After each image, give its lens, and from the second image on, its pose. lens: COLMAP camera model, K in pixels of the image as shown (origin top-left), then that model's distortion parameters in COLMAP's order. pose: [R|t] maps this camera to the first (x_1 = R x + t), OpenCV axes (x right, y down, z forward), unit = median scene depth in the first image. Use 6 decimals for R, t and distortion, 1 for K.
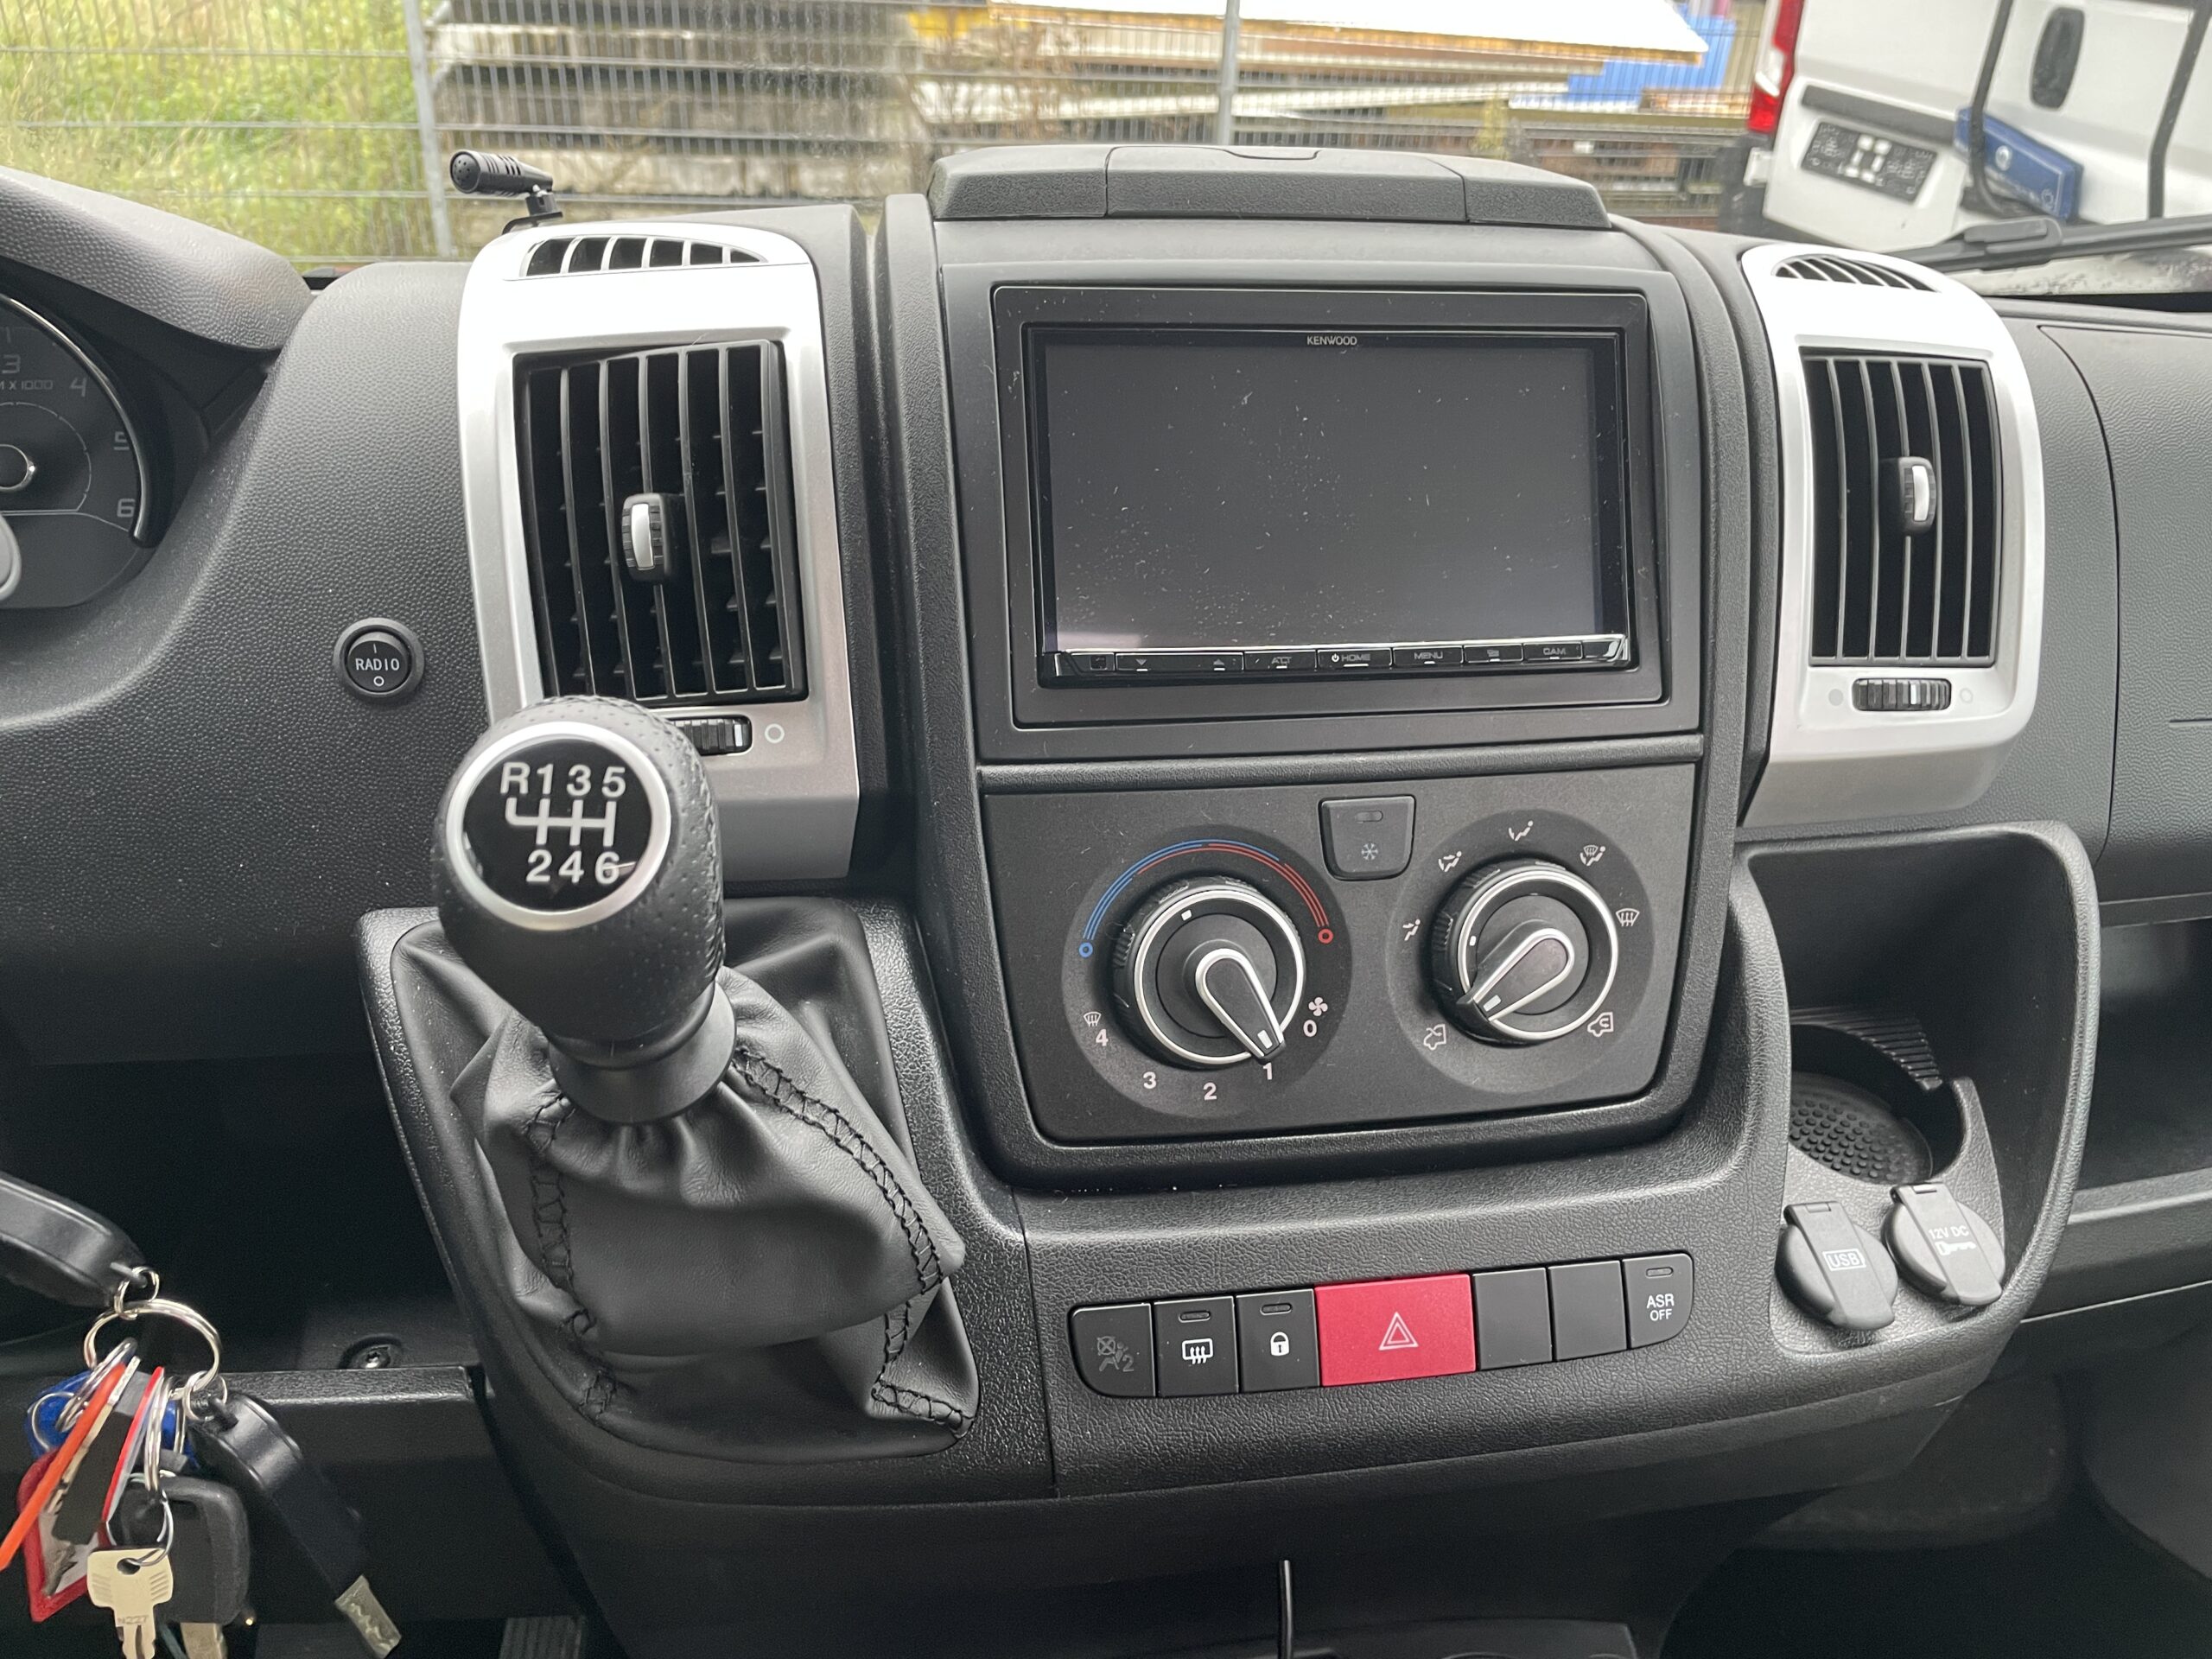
lens RADIAL K [[1674.5, 0, 1116.6], [0, 1674.5, 837.5], [0, 0, 1]] dist [0.069006, -0.091316]
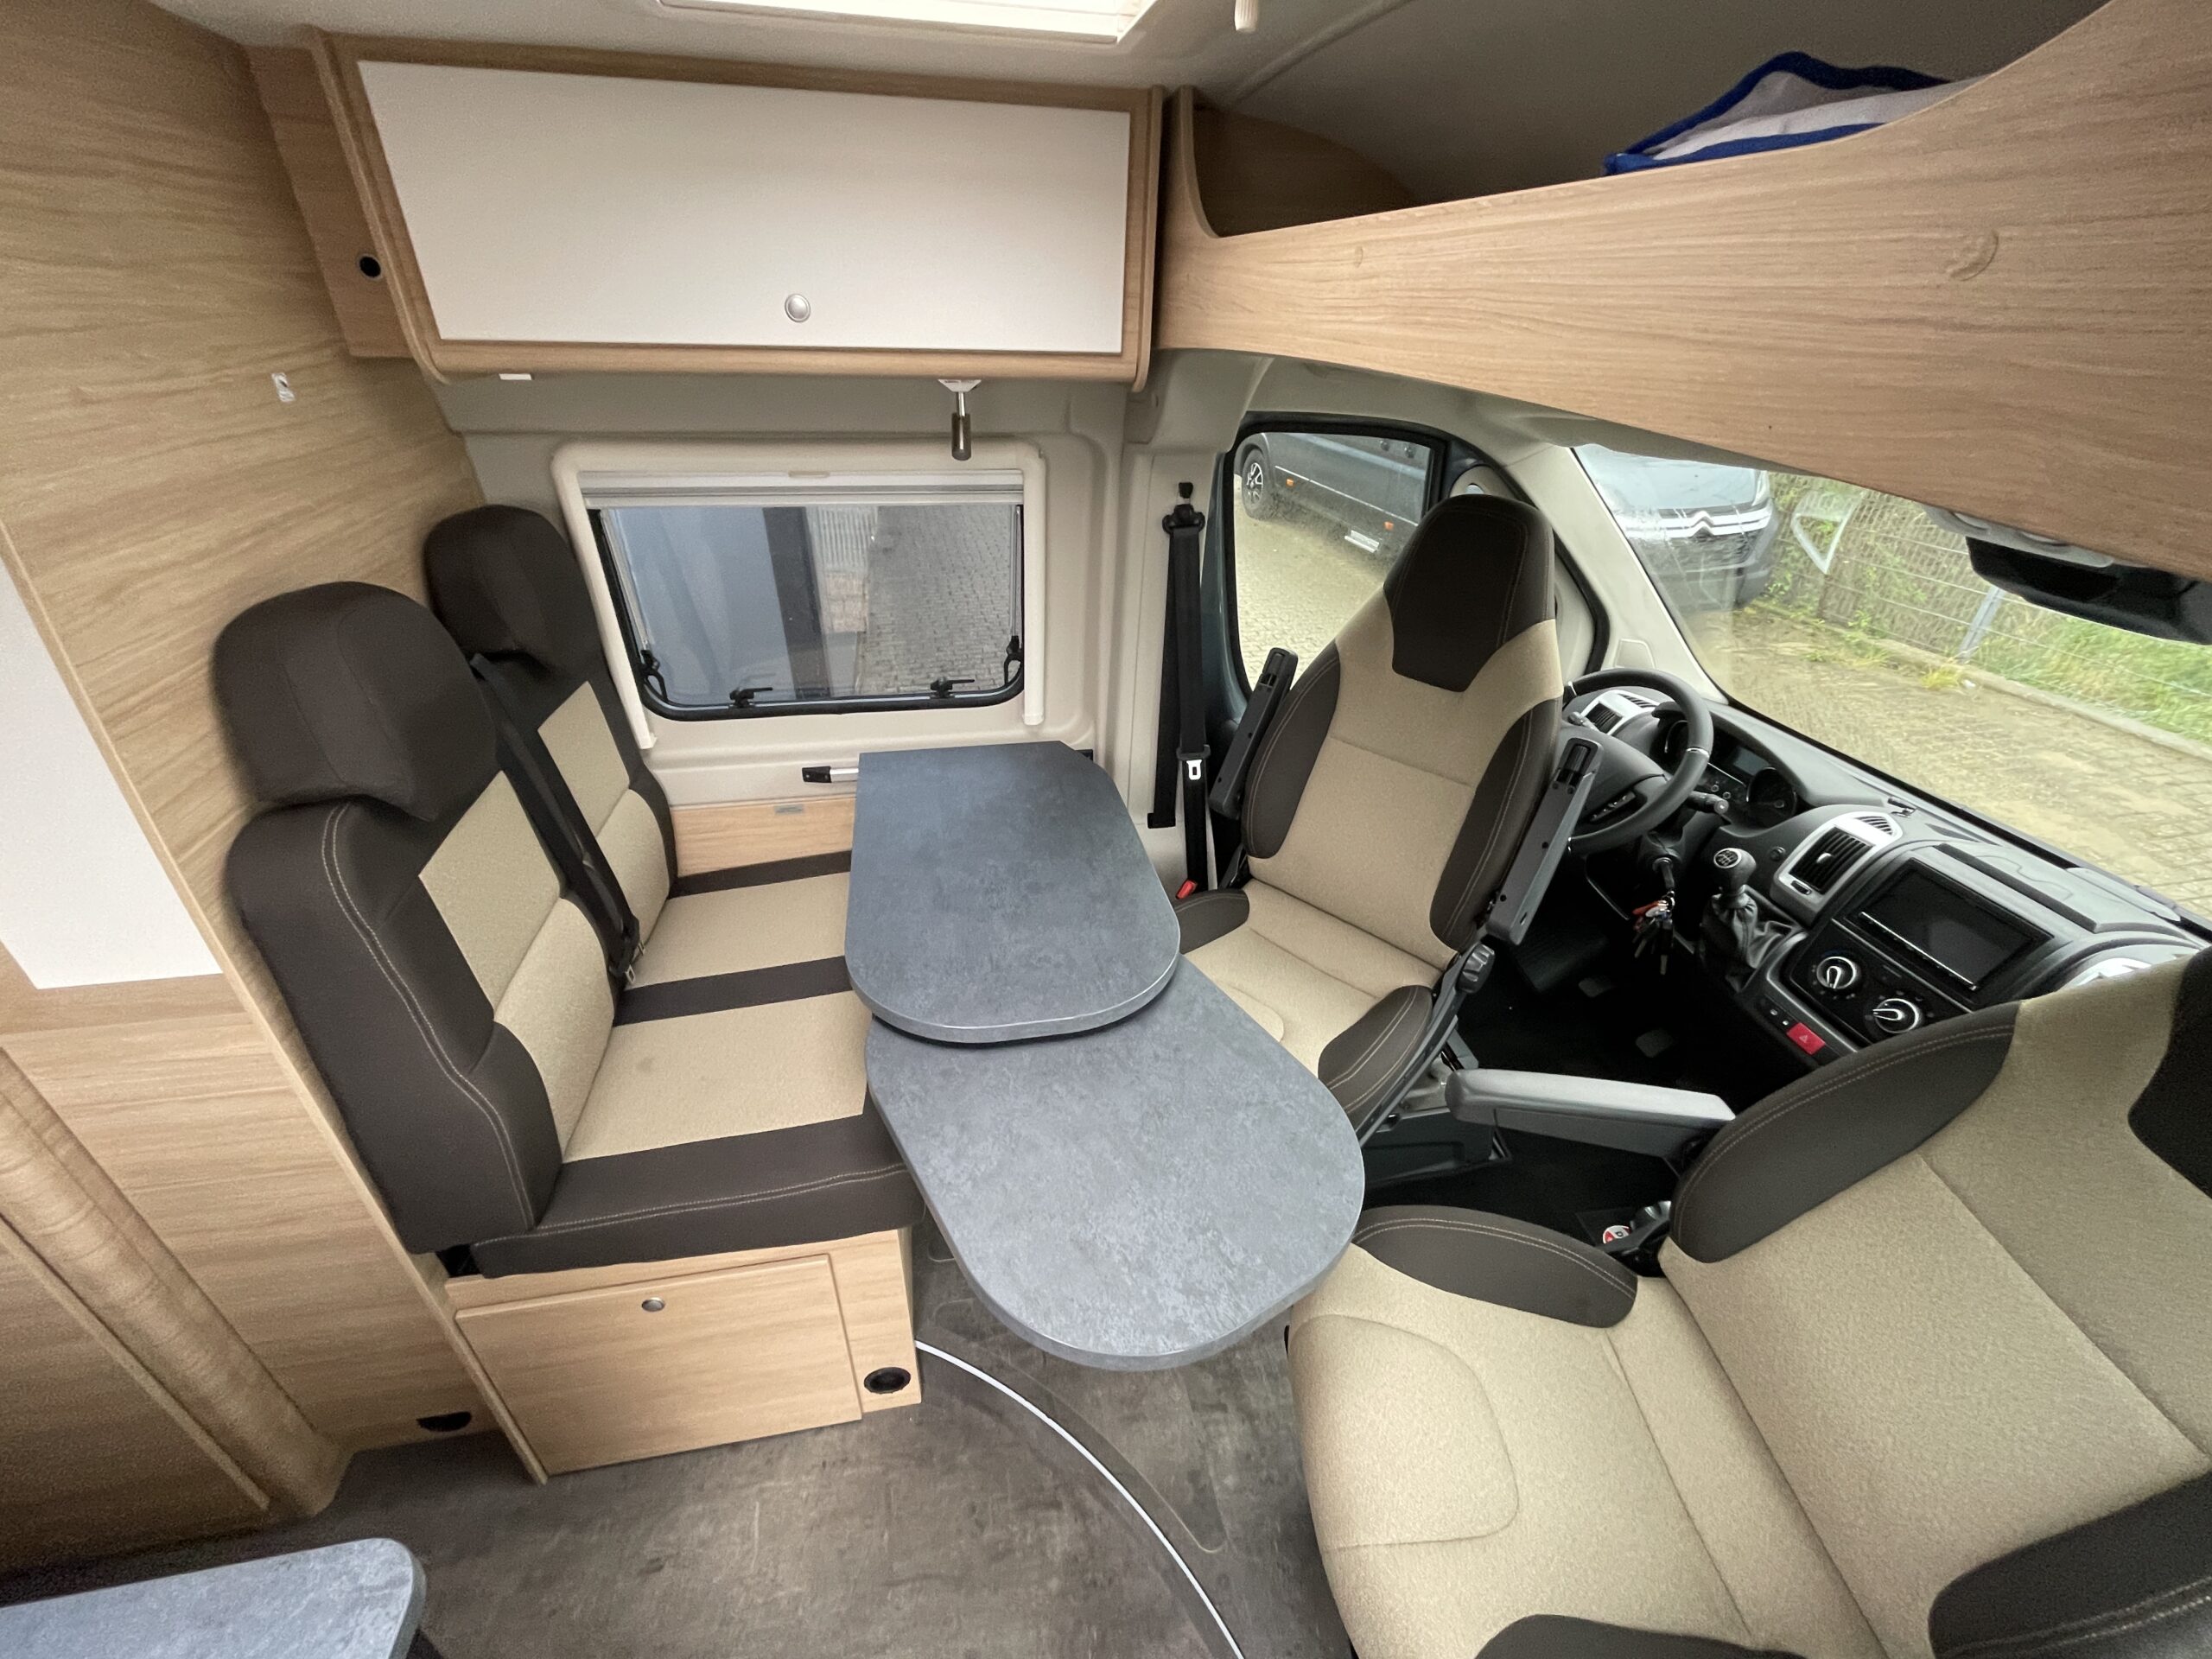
lens RADIAL K [[887.8, 0, 1098.7], [0, 887.8, 829.3], [0, 0, 1]] dist [-0.004030, 0.000005]
pose [[0.012895, 0.464520, -0.885469, 0.213027], [-0.532654, 0.752630, 0.387076, -0.009562], [0.846235, 0.466658, 0.257134, -0.178672]]
